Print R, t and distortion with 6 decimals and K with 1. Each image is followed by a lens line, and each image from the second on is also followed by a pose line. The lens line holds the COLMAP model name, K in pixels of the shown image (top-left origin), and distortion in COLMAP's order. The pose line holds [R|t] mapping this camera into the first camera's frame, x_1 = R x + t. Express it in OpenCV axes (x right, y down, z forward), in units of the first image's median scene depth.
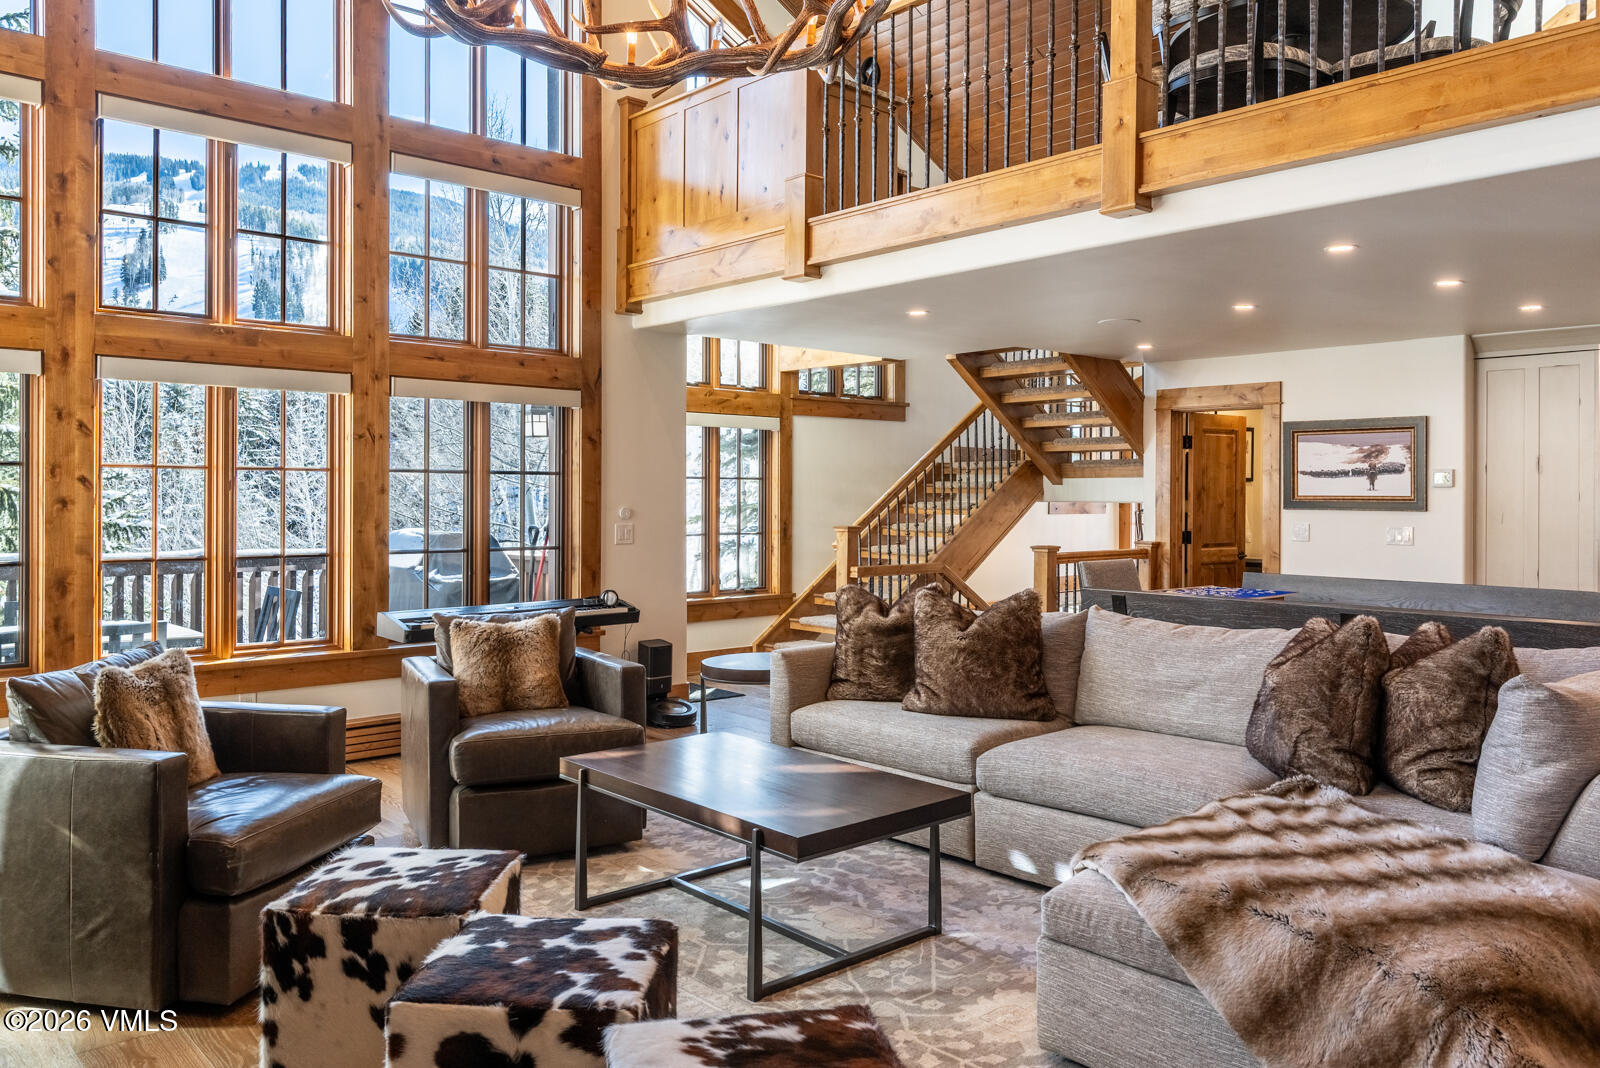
lens RADIAL K [[1187.8, 0, 802.1], [0, 1187.8, 486.0], [0, 0, 1]] dist [0.023794, -0.041754]
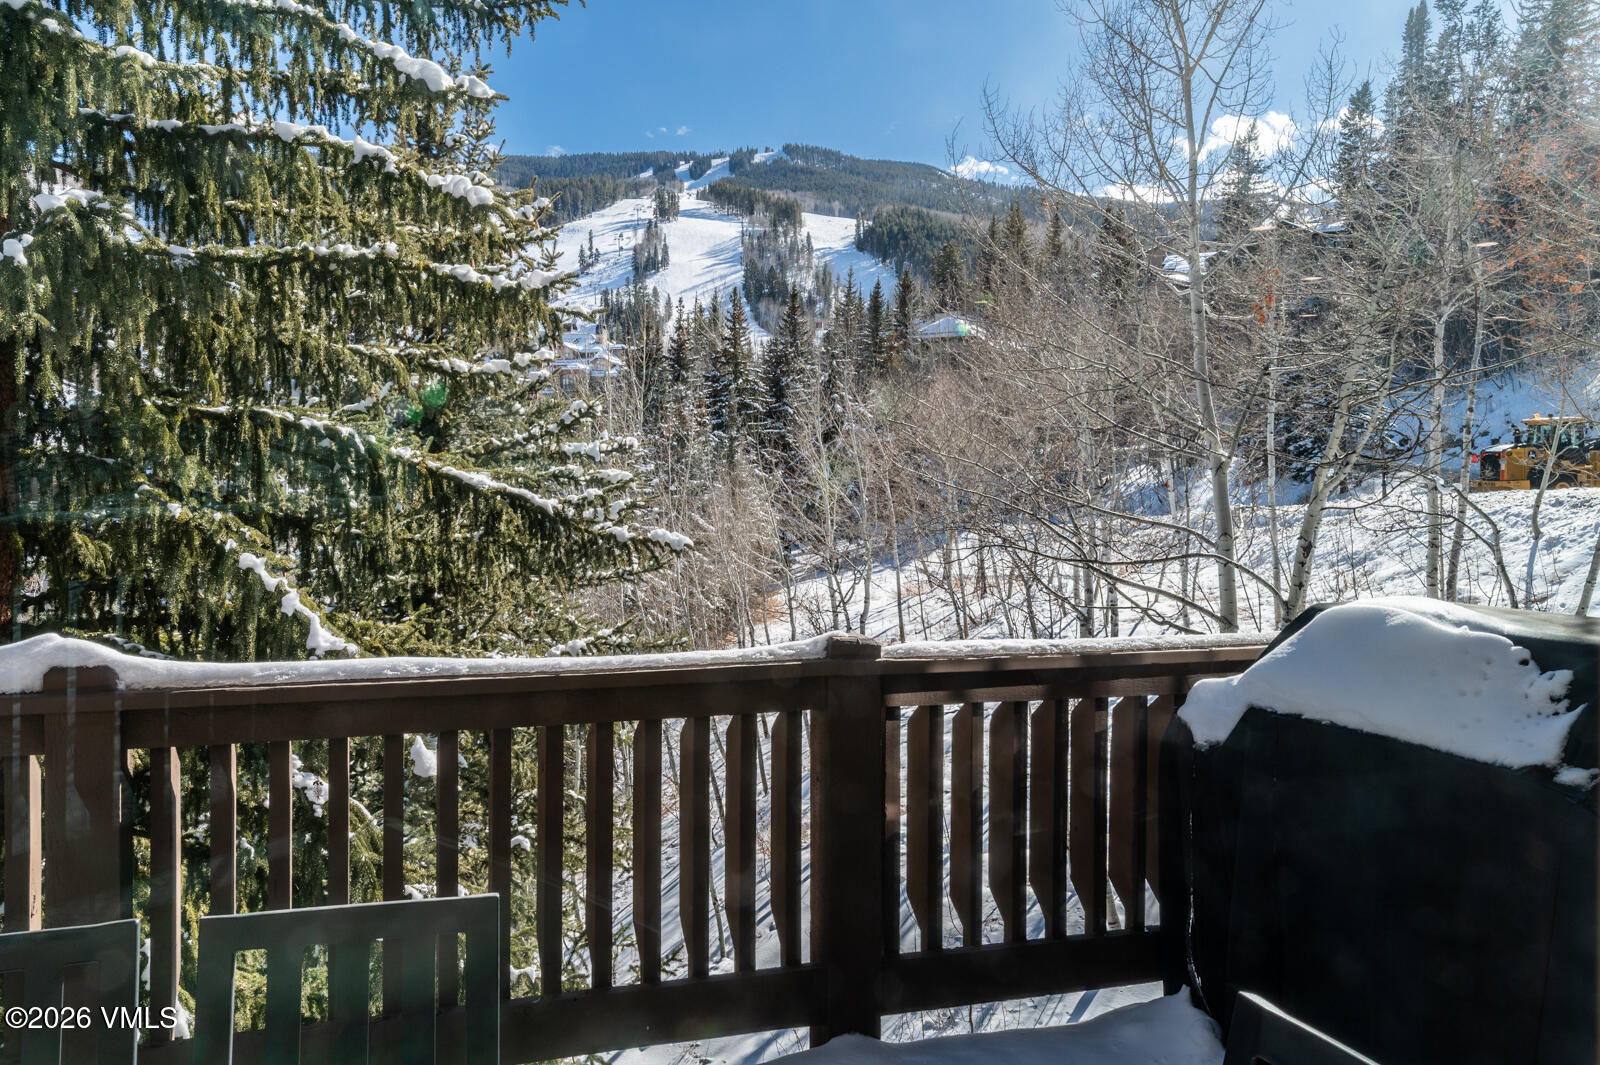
lens RADIAL K [[1323.6, 0, 800.0], [0, 1323.6, 532.5], [0, 0, 1]] dist [0.001028, 0.000463]
pose [[0.923734, 0.020555, -0.382484, -0.540867], [0.000377, 0.998510, 0.054571, -0.002968], [0.383035, -0.050554, 0.922349, 0.970675]]
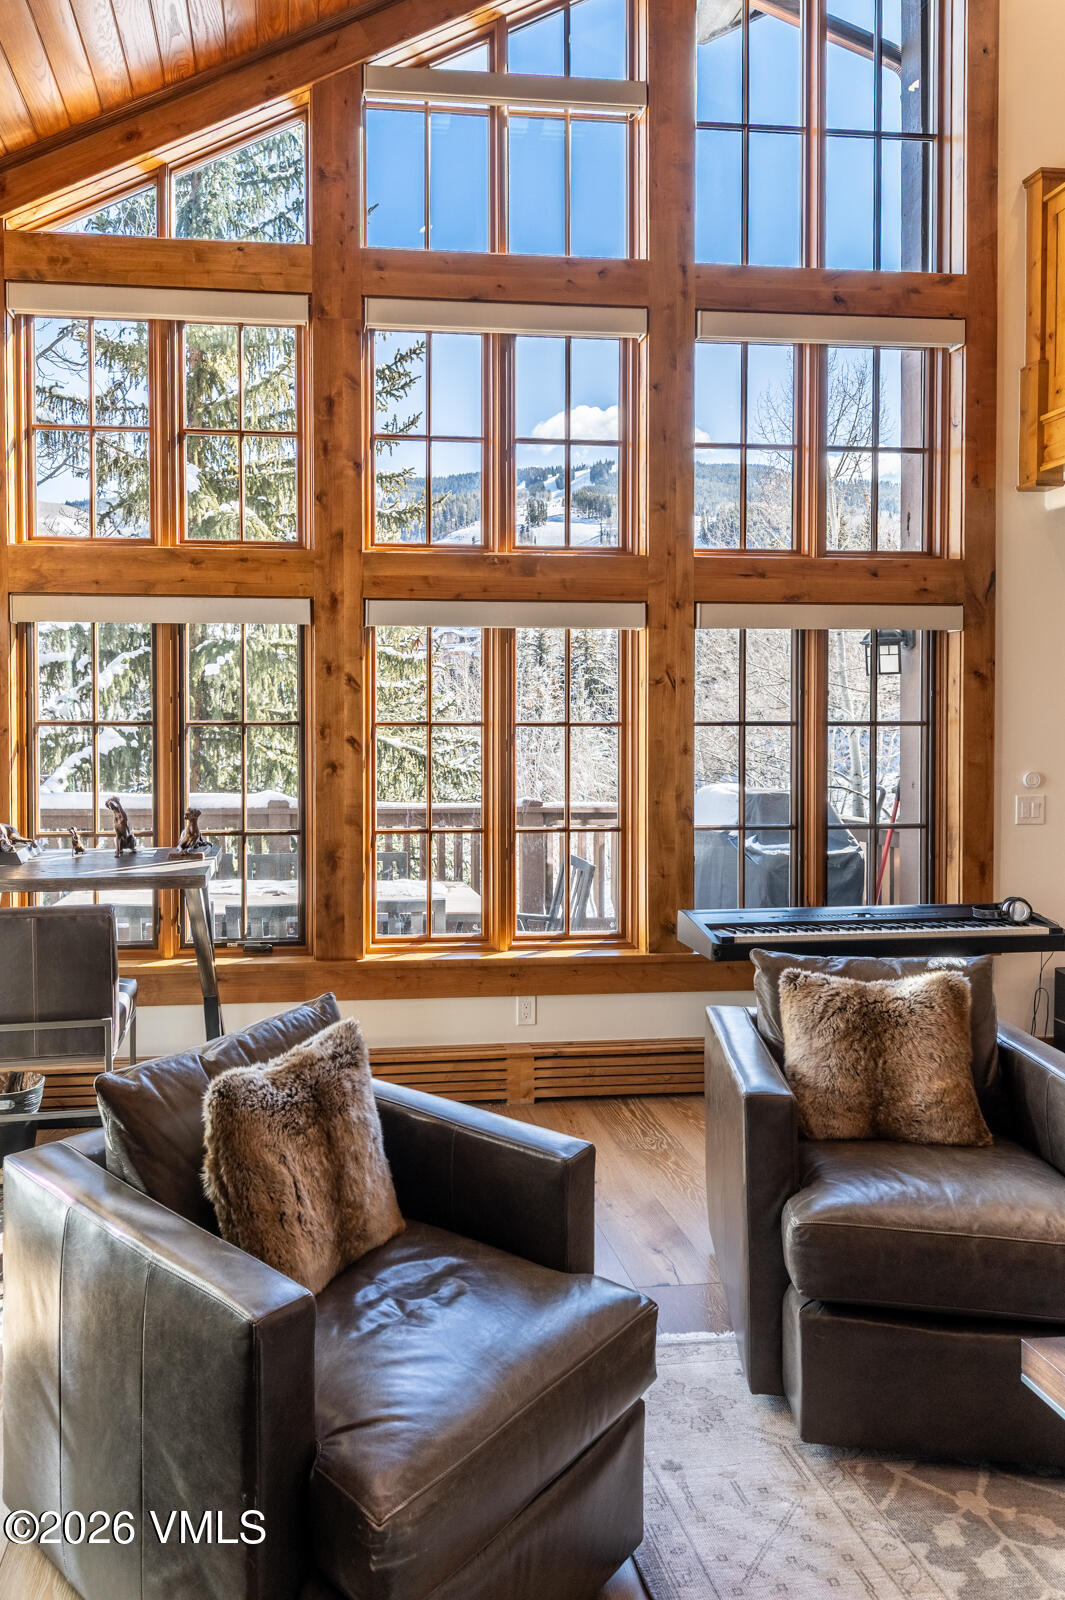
lens RADIAL K [[1060.2, 0, 389.5], [0, 1060.2, 756.2], [0, 0, 1]] dist [0.018907, -0.007768]
pose [[0.809587, 0.008359, -0.586940, -0.109974], [0.009954, 0.999559, 0.027965, -0.014699], [0.586915, -0.028483, 0.809147, 0.351961]]
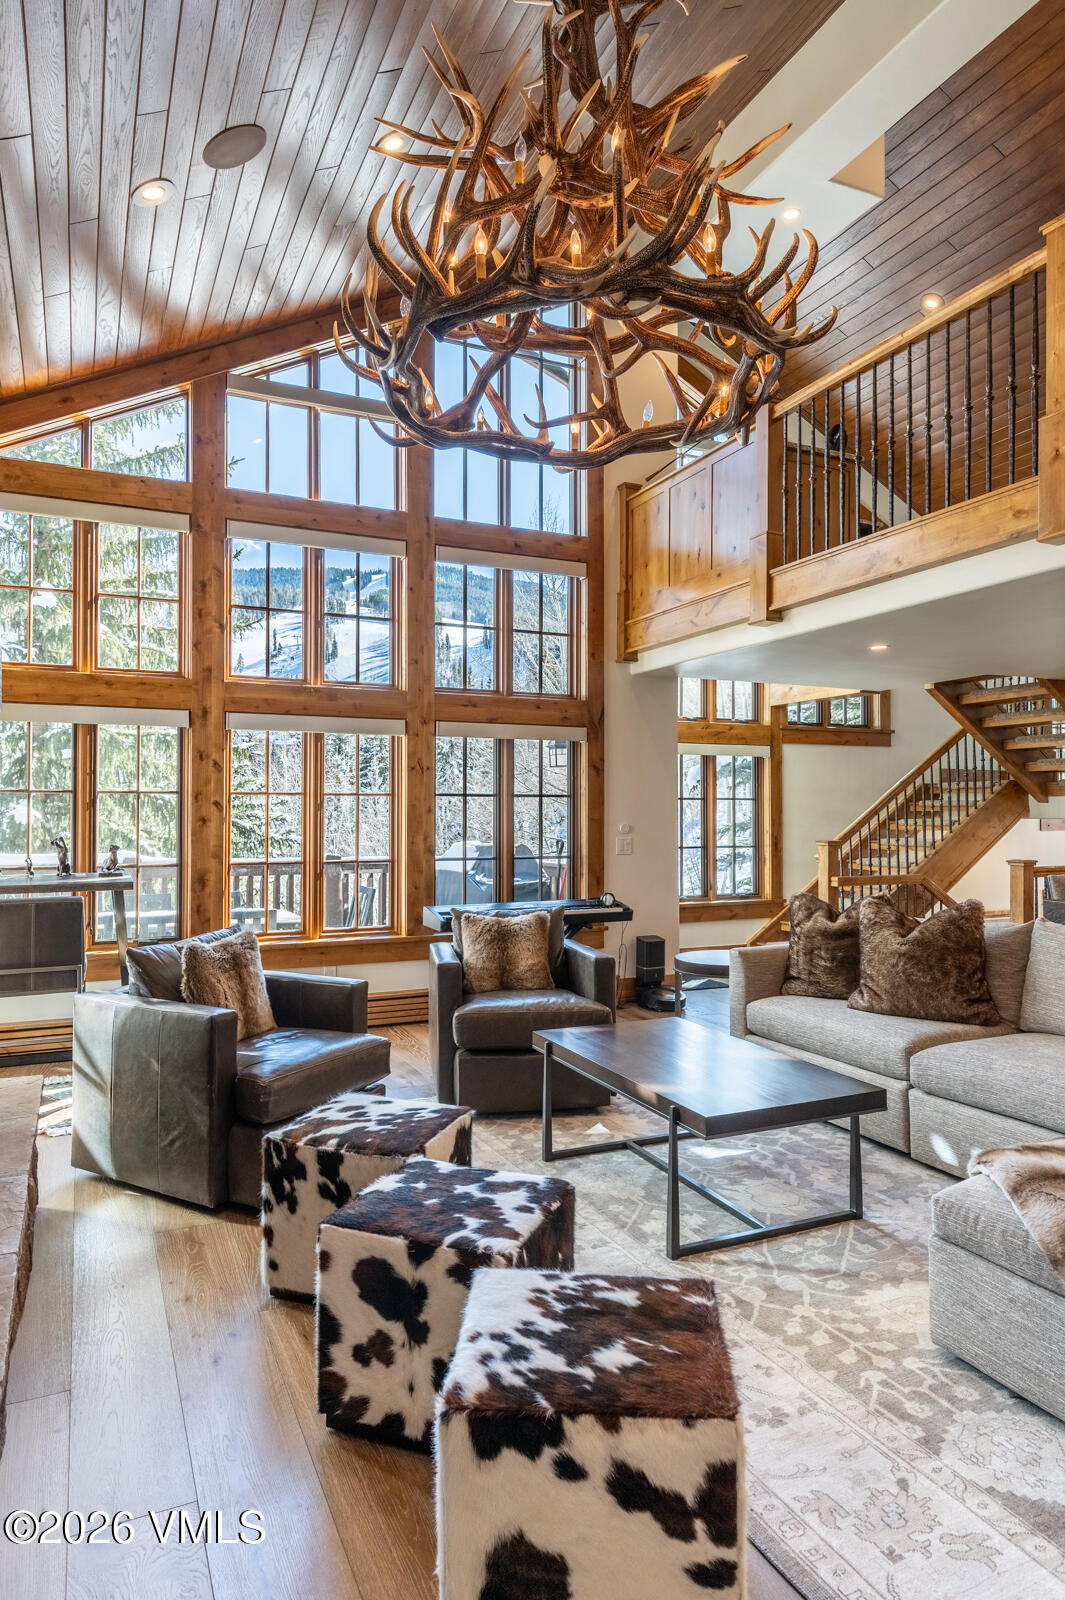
lens RADIAL K [[982.1, 0, 515.5], [0, 982.1, 788.2], [0, 0, 1]] dist [0.018543, -0.022889]
pose [[0.952815, -0.012232, -0.303305, 0.058168], [0.006318, 0.999770, -0.020473, 0.002156], [0.303486, 0.017590, 0.952674, 0.031102]]
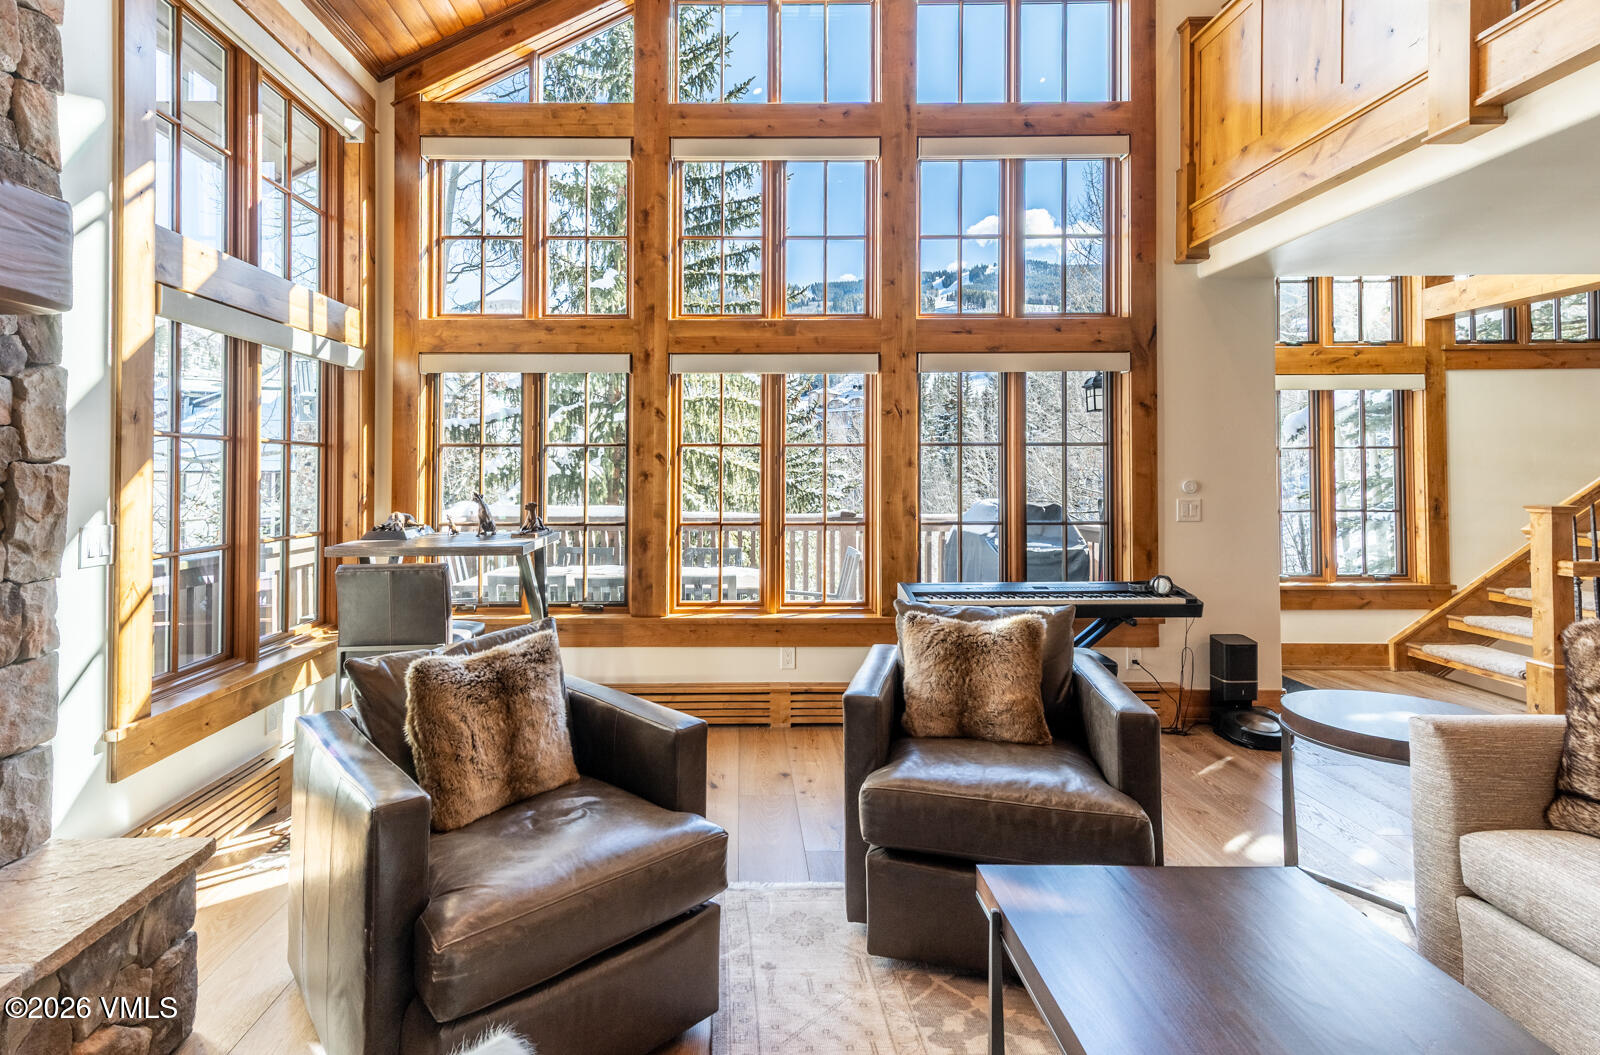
lens RADIAL K [[805.3, 0, 727.5], [0, 805.3, 460.1], [0, 0, 1]] dist [0.032351, -0.007566]
pose [[0.747660, -0.016899, -0.663867, -0.005298], [0.011251, 0.999855, -0.012781, 0.008869], [0.663987, 0.002086, 0.747742, 0.401331]]
